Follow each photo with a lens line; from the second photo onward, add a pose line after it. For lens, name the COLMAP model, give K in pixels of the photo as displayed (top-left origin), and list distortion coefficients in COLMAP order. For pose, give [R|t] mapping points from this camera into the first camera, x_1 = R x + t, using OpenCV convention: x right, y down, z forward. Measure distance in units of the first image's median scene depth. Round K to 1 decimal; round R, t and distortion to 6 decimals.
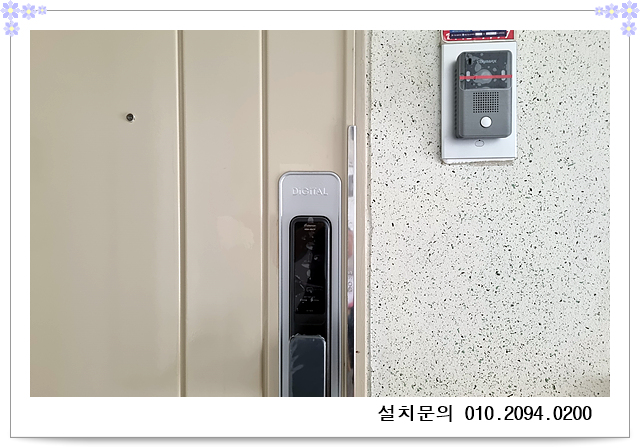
lens RADIAL K [[464.5, 0, 321.6], [0, 464.5, 226.0], [0, 0, 1]] dist [0.020946, -0.016904]
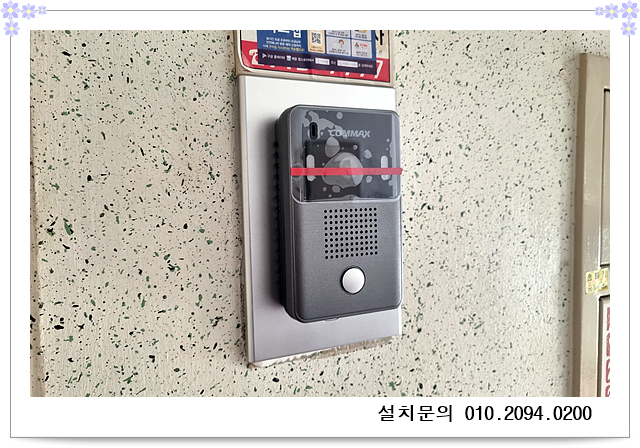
lens RADIAL K [[464.5, 0, 323.8], [0, 464.5, 222.1], [0, 0, 1]] dist [0.020946, -0.016904]
pose [[0.885049, -0.030805, 0.464477, 0.132931], [0.031514, 0.999484, 0.006239, -0.262127], [-0.464430, 0.009116, 0.885563, 0.612474]]
